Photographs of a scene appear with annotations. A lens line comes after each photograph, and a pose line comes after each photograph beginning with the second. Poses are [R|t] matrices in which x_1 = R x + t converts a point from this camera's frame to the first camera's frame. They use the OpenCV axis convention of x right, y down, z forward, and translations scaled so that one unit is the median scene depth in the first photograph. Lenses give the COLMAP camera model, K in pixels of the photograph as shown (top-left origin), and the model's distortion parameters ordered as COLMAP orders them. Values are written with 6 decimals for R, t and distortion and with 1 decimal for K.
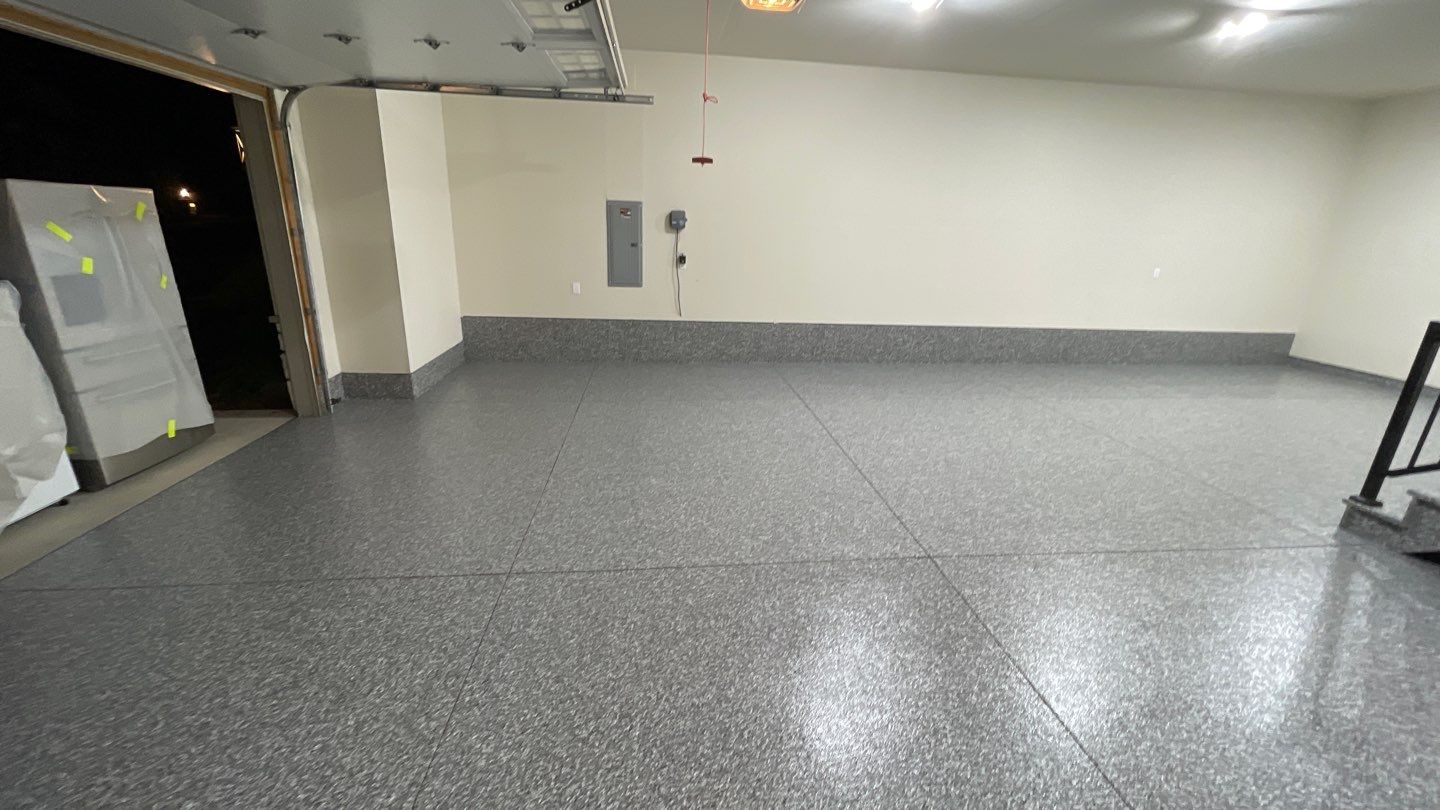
lens RADIAL K [[578.9, 0, 714.2], [0, 578.9, 406.5], [0, 0, 1]] dist [-0.003434, 0.000725]
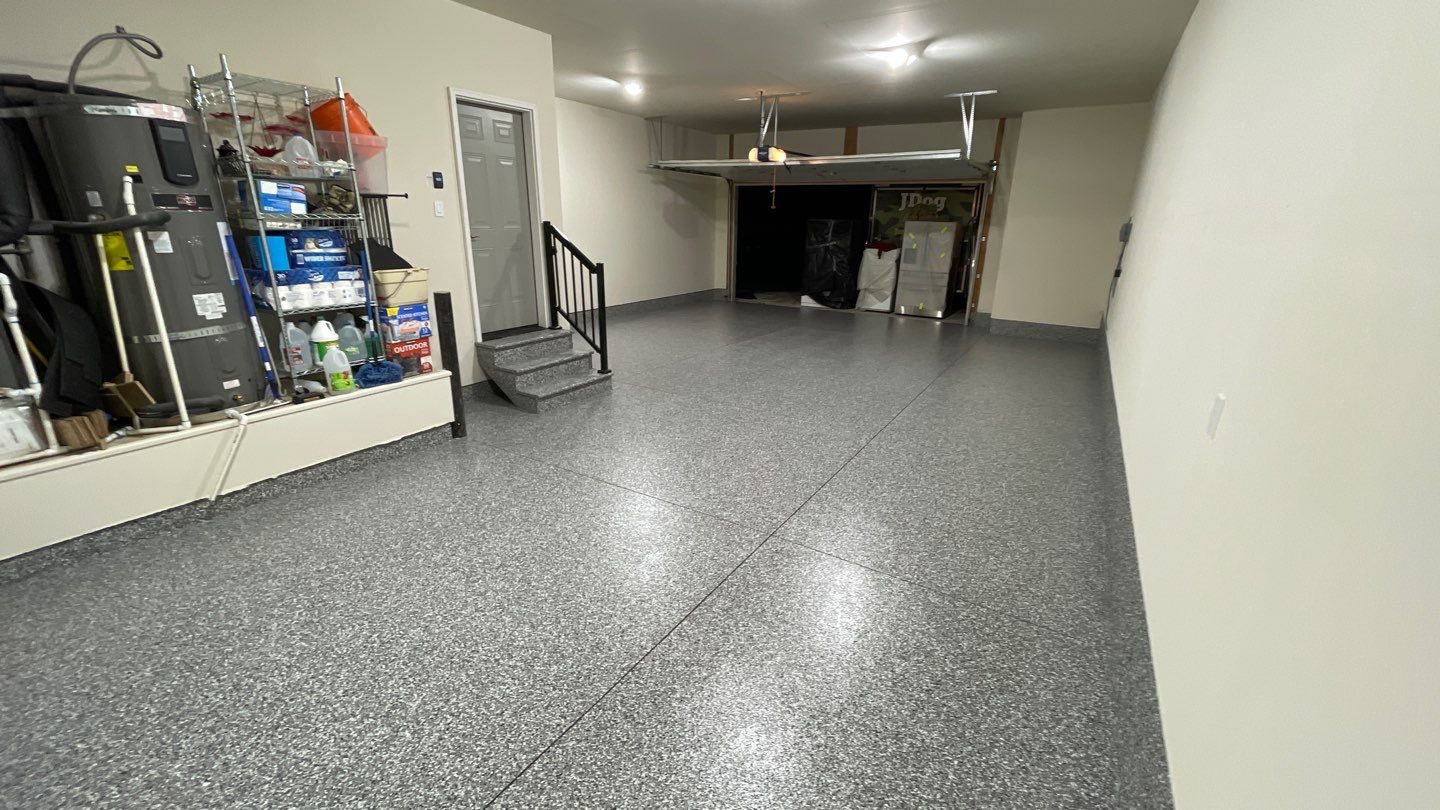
lens RADIAL K [[578.9, 0, 714.1], [0, 578.9, 406.8], [0, 0, 1]] dist [-0.003434, 0.000725]
pose [[-0.607761, 0.201935, -0.768016, 1.599353], [-0.279403, 0.850915, 0.444835, -0.424986], [0.743344, 0.484939, -0.460732, 1.468494]]
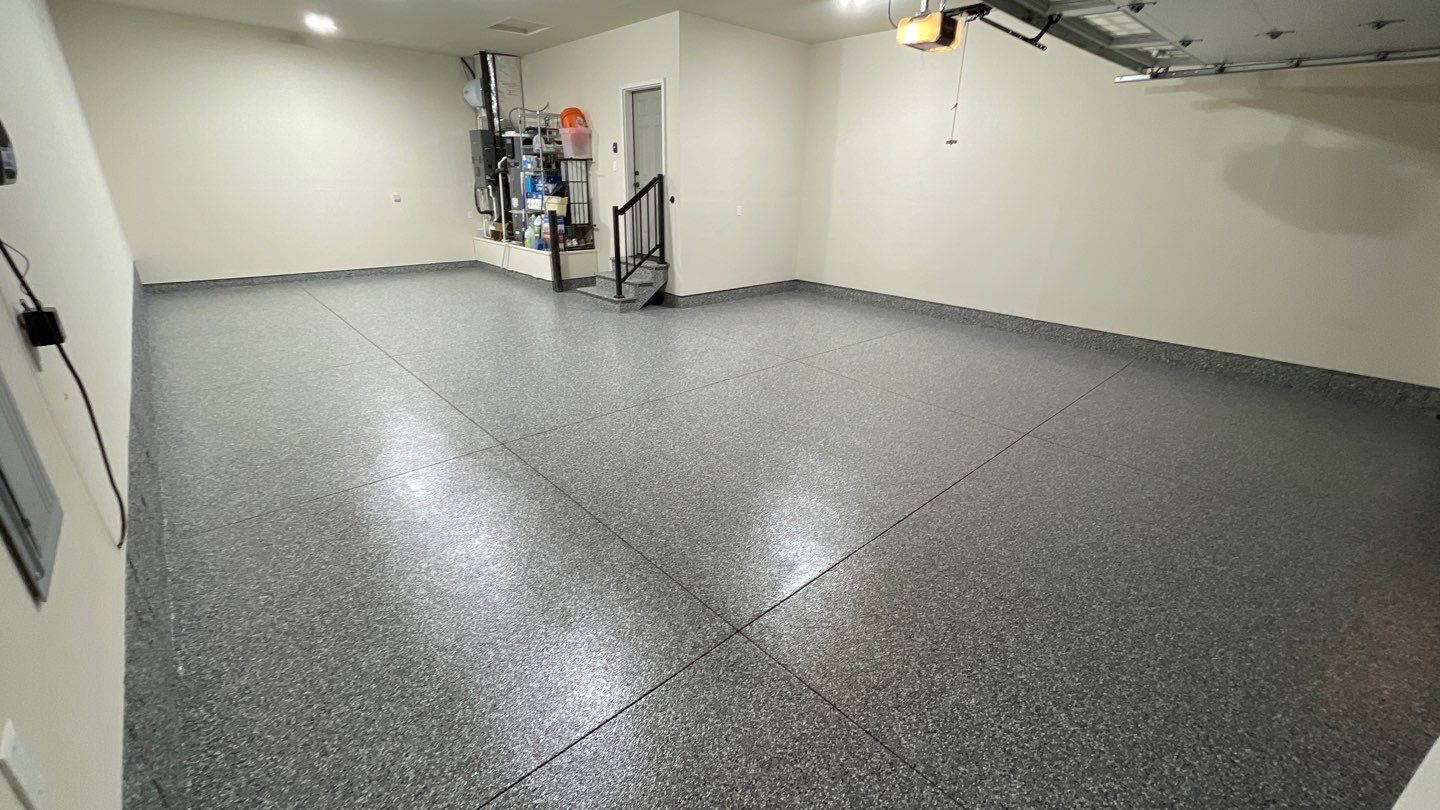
lens RADIAL K [[578.9, 0, 722.9], [0, 578.9, 406.0], [0, 0, 1]] dist [-0.003434, 0.000725]
pose [[-0.608644, -0.333936, 0.719750, -0.533476], [0.199407, 0.813629, 0.546117, -0.416657], [-0.767978, 0.475914, -0.428622, 1.271514]]
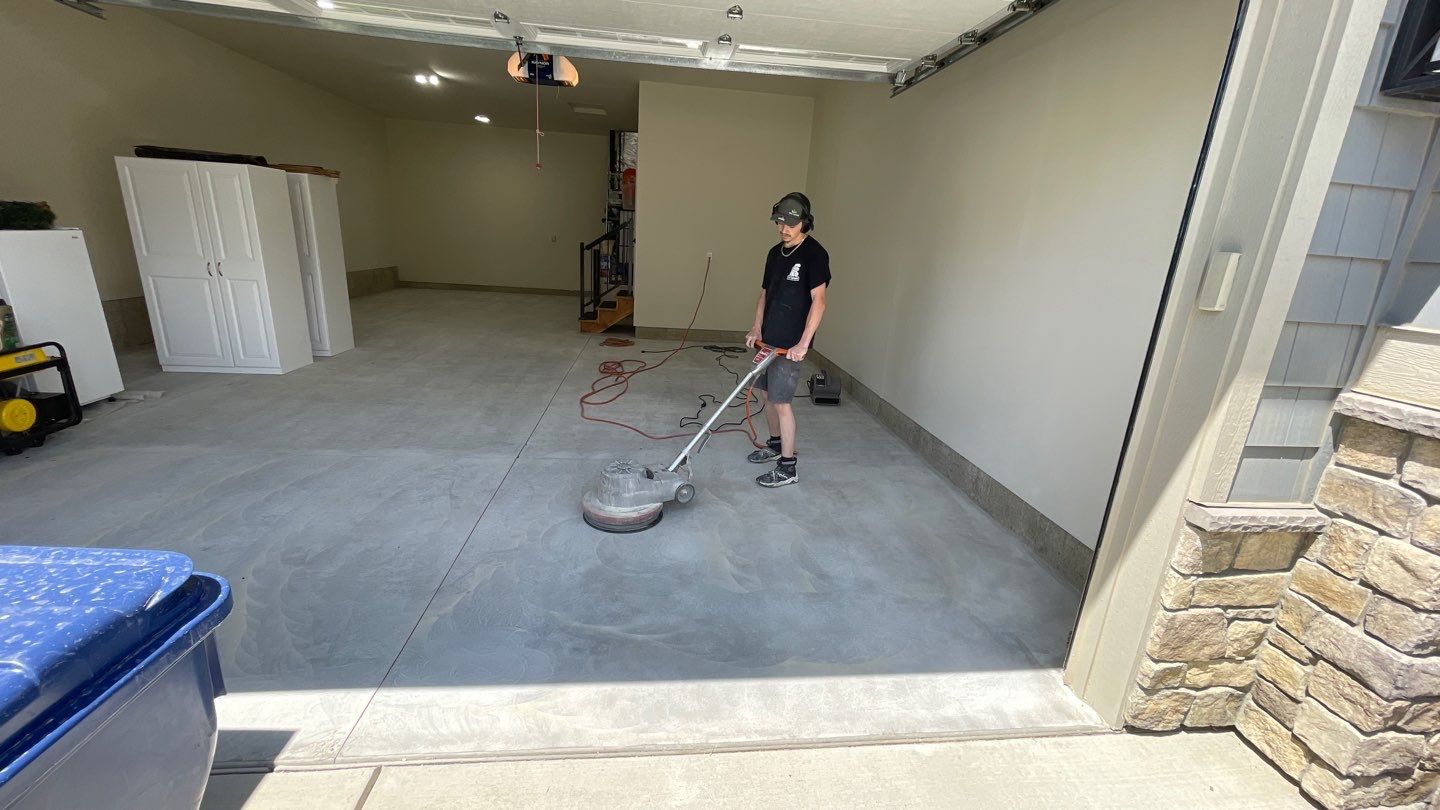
lens RADIAL K [[578.9, 0, 724.4], [0, 578.9, 410.2], [0, 0, 1]] dist [-0.003434, 0.000725]
pose [[-0.014436, -0.319727, 0.947400, -0.948713], [0.242976, 0.917976, 0.313500, -0.074060], [-0.969925, 0.234721, 0.064434, 0.243367]]
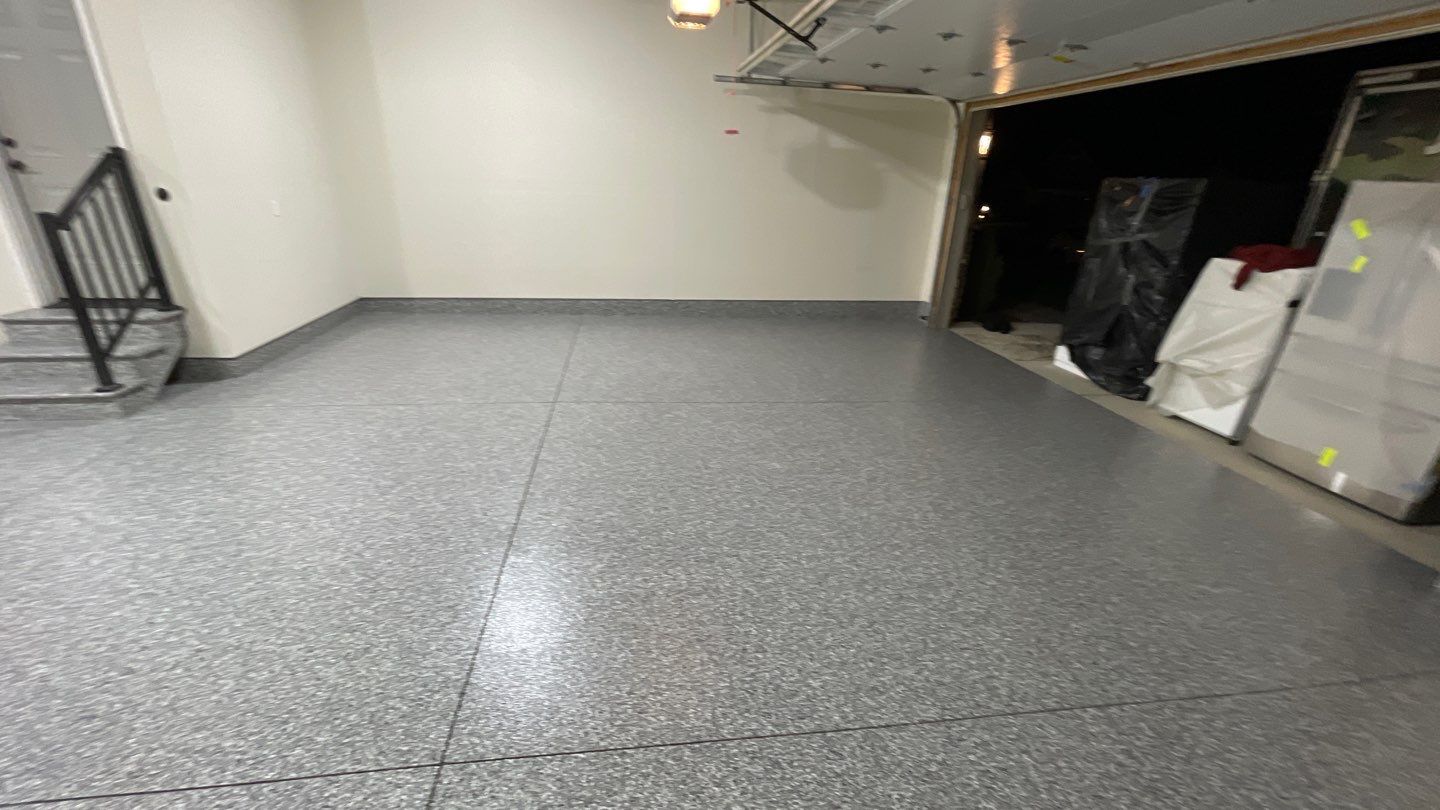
lens RADIAL K [[578.9, 0, 715.0], [0, 578.9, 407.1], [0, 0, 1]] dist [-0.003434, 0.000725]
pose [[-0.996447, -0.049331, -0.068259, 0.048660], [-0.081472, 0.769929, 0.632907, -0.413580], [0.021333, 0.636219, -0.771213, 1.325115]]
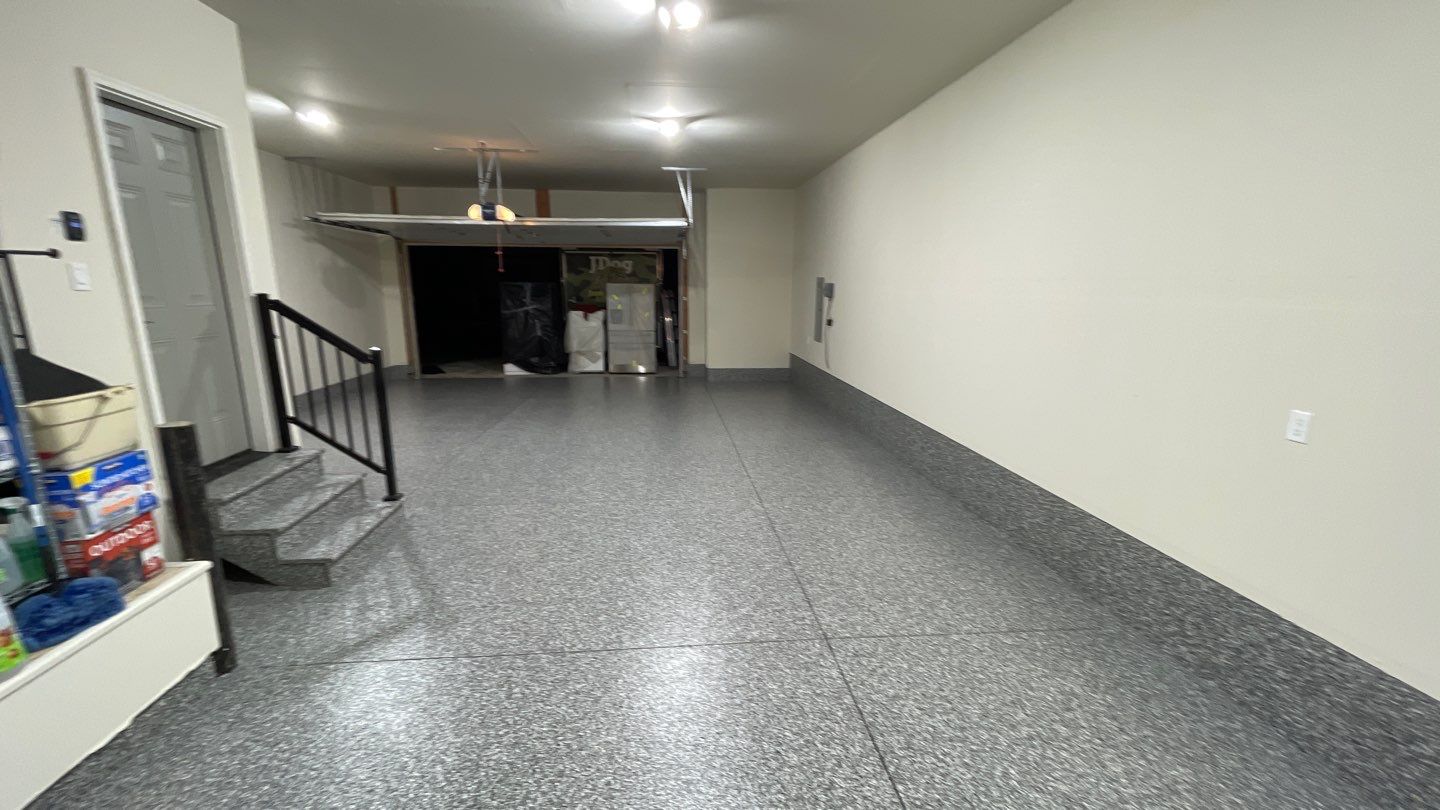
lens RADIAL K [[578.9, 0, 713.1], [0, 578.9, 408.9], [0, 0, 1]] dist [-0.003434, 0.000725]
pose [[-0.008700, 0.177078, -0.984158, 1.611732], [-0.310078, 0.935204, 0.171011, -0.301711], [0.950671, 0.306653, 0.046771, 1.075062]]
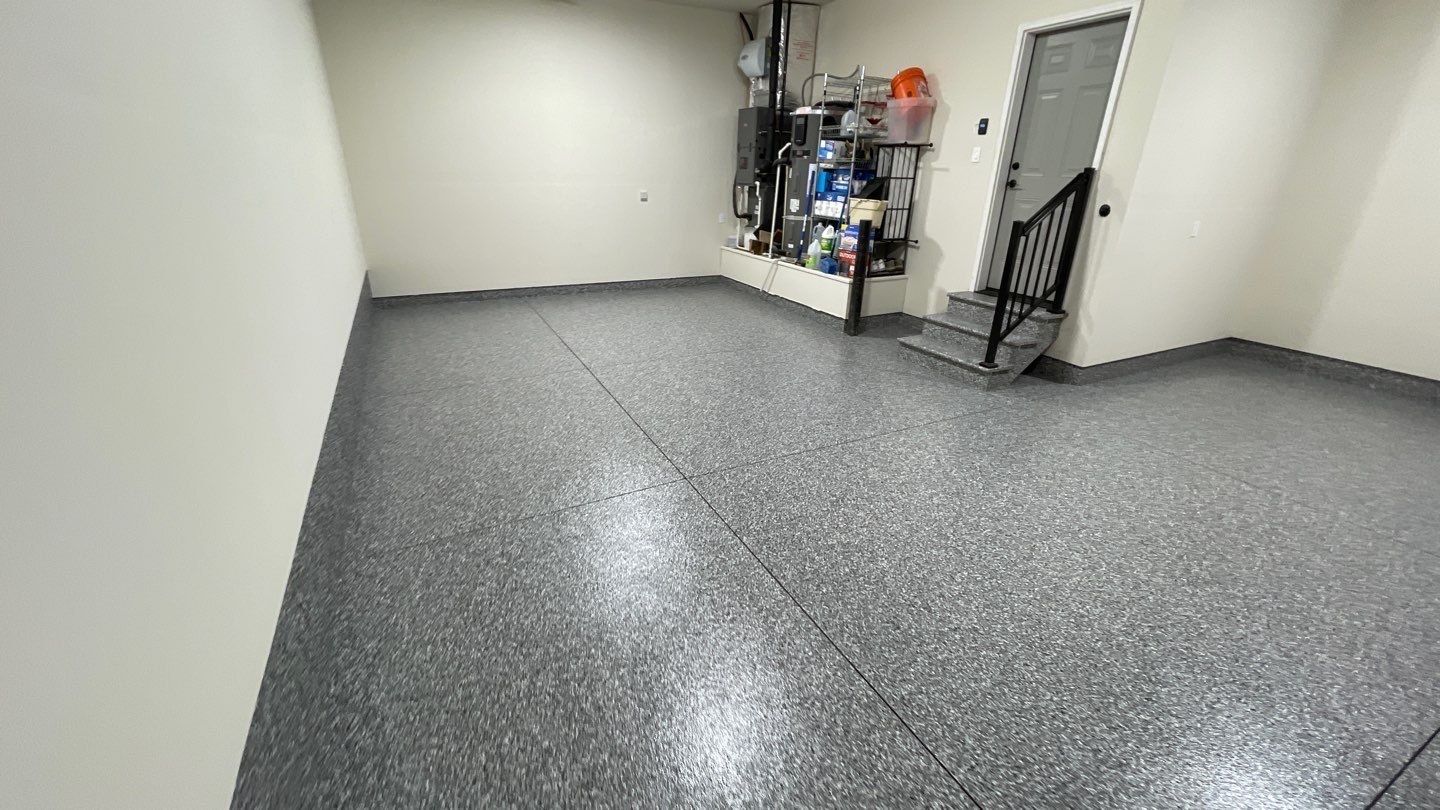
lens RADIAL K [[578.9, 0, 715.2], [0, 578.9, 404.9], [0, 0, 1]] dist [-0.003434, 0.000725]
pose [[-0.364406, -0.394639, 0.843486, 0.146908], [0.248983, 0.831503, 0.496600, -0.401802], [-0.897338, 0.390977, -0.204746, 1.311991]]
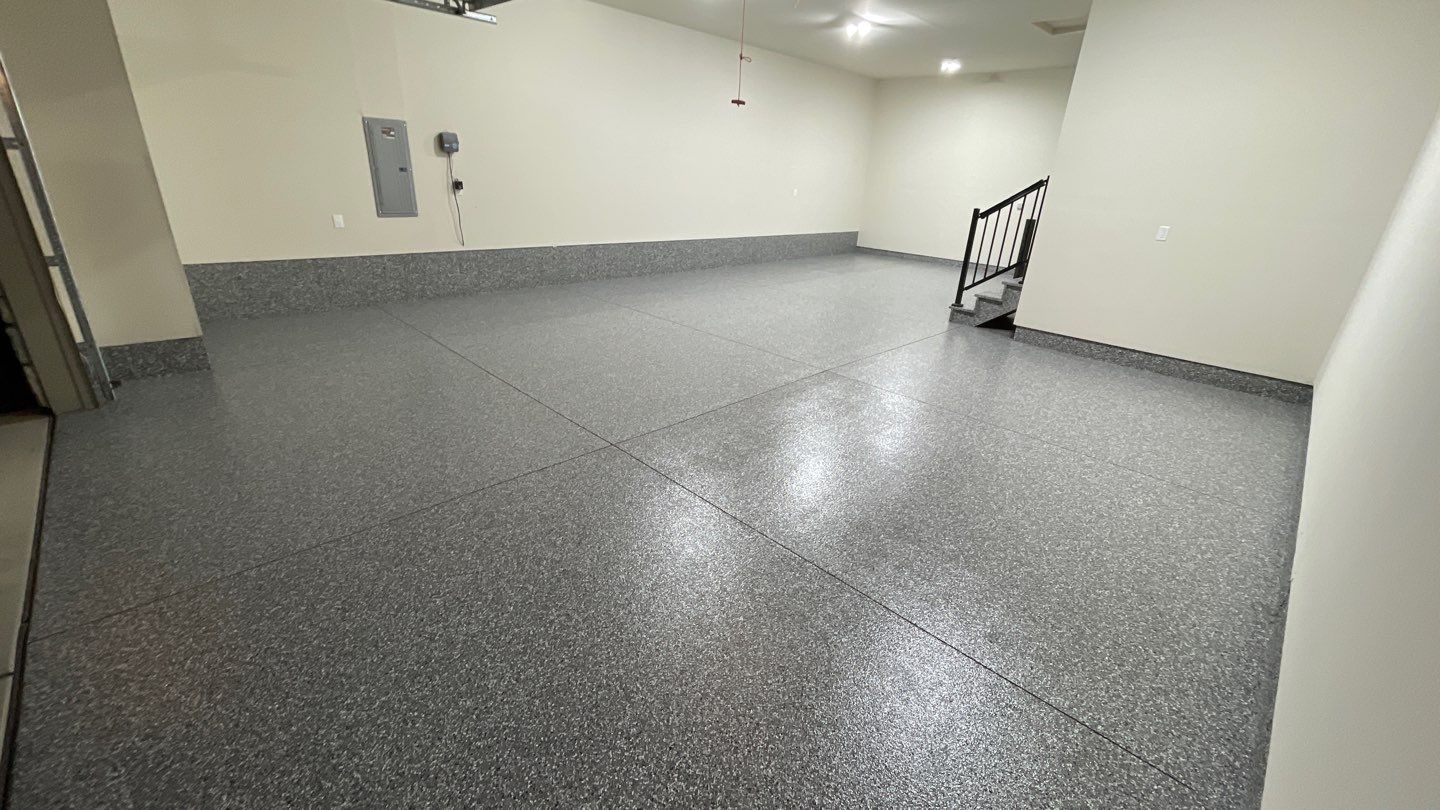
lens RADIAL K [[578.9, 0, 723.7], [0, 578.9, 405.8], [0, 0, 1]] dist [-0.003434, 0.000725]
pose [[0.775304, -0.231951, 0.587454, -0.508547], [0.169032, 0.972395, 0.160860, 0.031436], [-0.608550, -0.025417, 0.793109, -0.060234]]
